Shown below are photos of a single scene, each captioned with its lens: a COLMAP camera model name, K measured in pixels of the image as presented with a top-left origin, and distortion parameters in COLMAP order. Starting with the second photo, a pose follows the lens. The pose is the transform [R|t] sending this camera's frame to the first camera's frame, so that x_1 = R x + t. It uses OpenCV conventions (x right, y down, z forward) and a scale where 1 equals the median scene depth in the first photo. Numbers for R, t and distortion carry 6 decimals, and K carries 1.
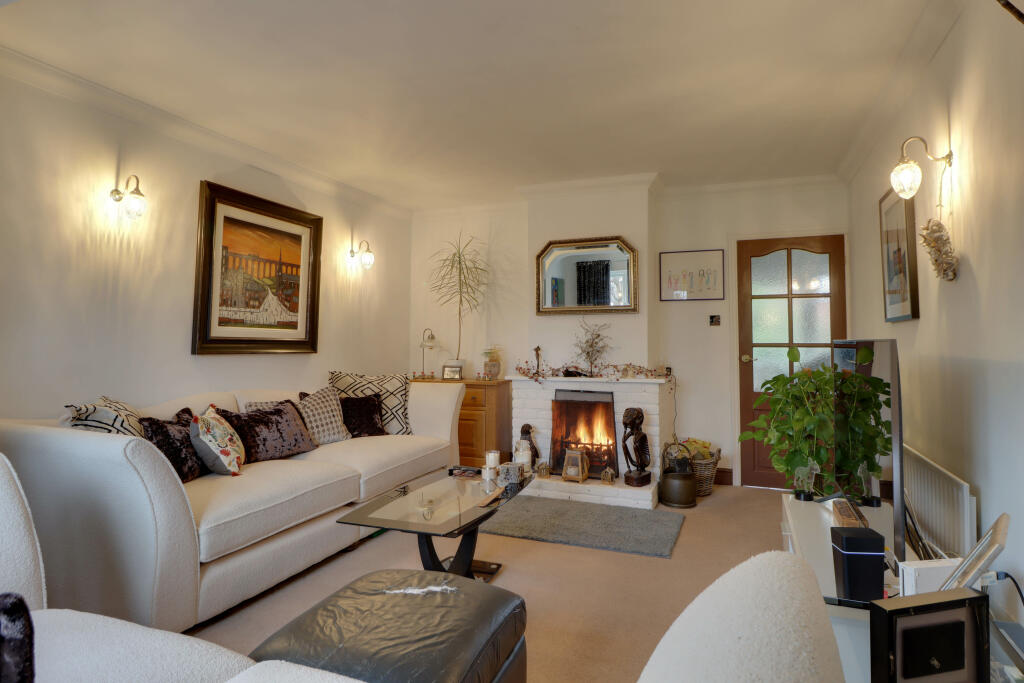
lens RADIAL K [[603.7, 0, 493.5], [0, 603.7, 340.6], [0, 0, 1]] dist [0.002267, 0.002423]
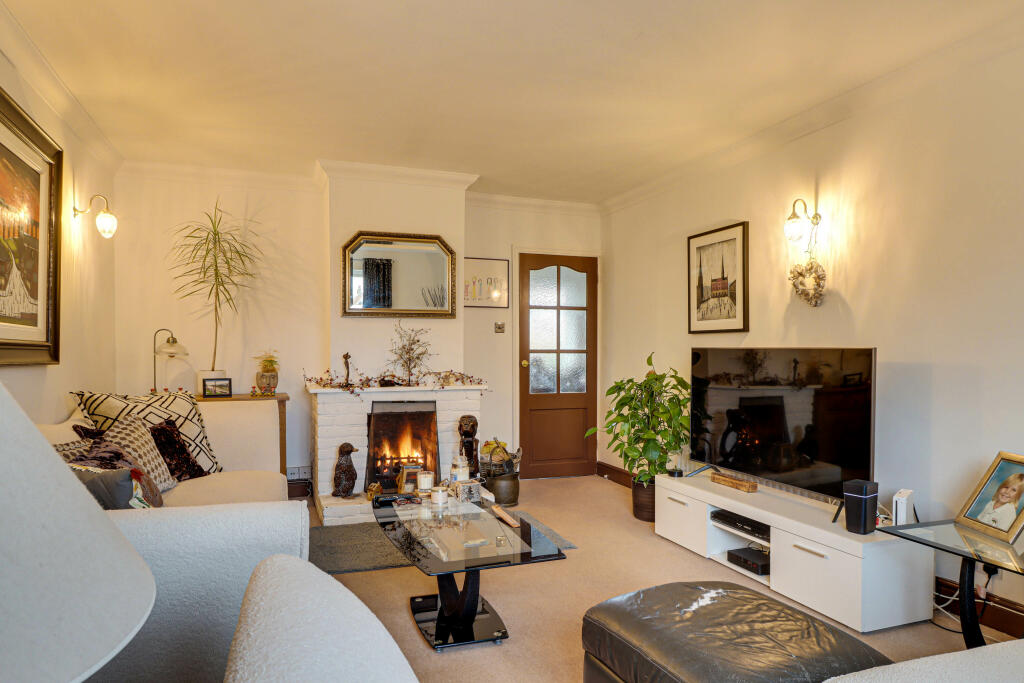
lens RADIAL K [[641.7, 0, 510.0], [0, 641.7, 391.0], [0, 0, 1]] dist [0.000171, -0.000484]
pose [[0.741171, -0.041669, 0.670021, -0.381181], [-0.004609, 0.997732, 0.067147, 0.001166], [-0.671300, -0.052855, 0.739299, 0.165645]]
